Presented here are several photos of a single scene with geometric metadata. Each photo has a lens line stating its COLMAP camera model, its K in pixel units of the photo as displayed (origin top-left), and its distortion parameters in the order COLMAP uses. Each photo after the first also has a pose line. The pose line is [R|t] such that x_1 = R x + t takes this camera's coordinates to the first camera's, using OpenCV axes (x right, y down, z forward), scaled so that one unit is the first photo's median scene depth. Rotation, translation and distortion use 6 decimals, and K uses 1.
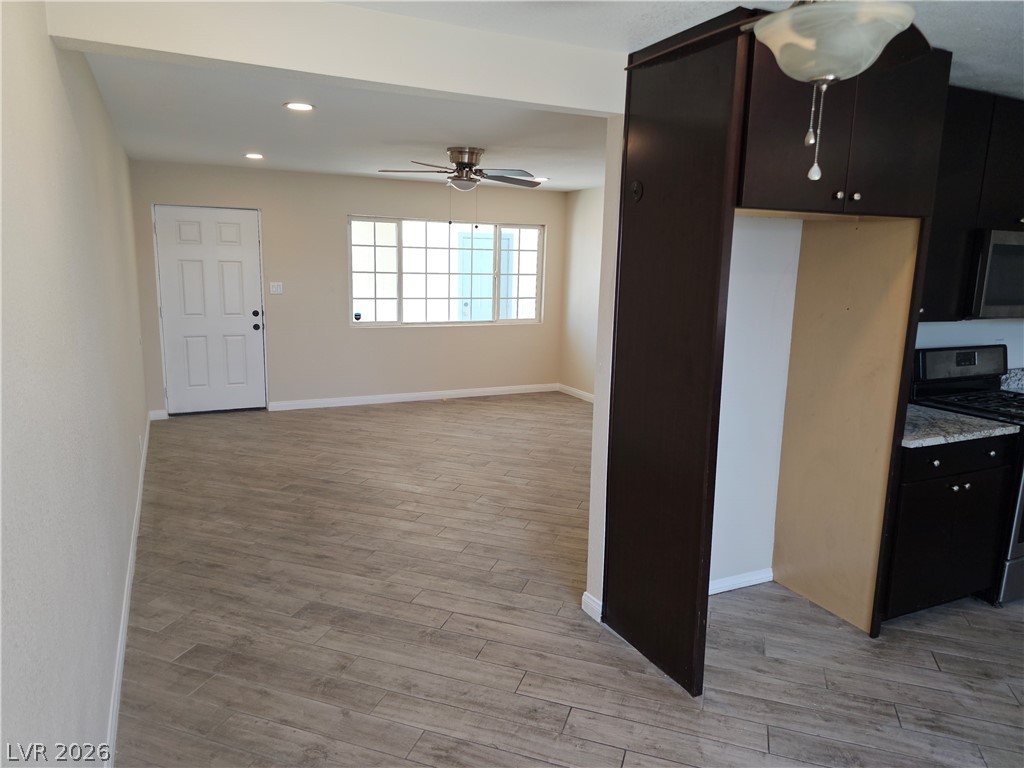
lens RADIAL K [[686.1, 0, 504.2], [0, 686.1, 380.6], [0, 0, 1]] dist [0.064555, -0.054252]
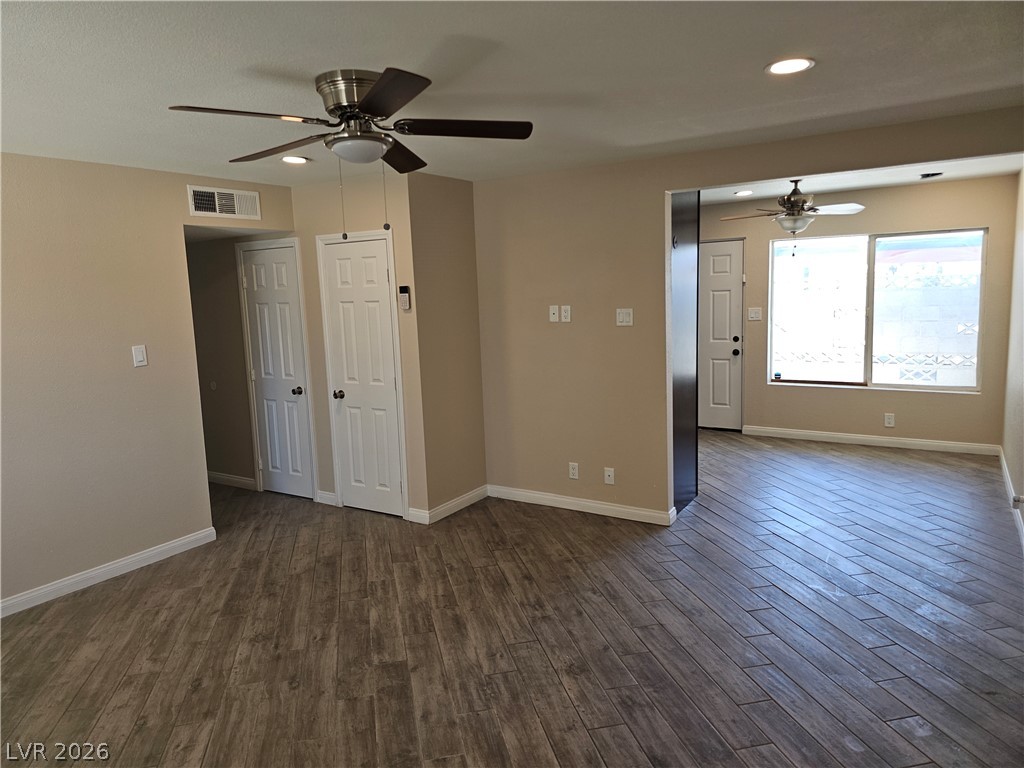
lens RADIAL K [[686.1, 0, 495.9], [0, 686.1, 382.5], [0, 0, 1]] dist [0.064555, -0.054252]
pose [[-0.521848, -0.122054, 0.844261, -0.402905], [0.172769, 0.954077, 0.244720, -0.170010], [-0.835359, 0.273569, -0.476796, 0.881944]]
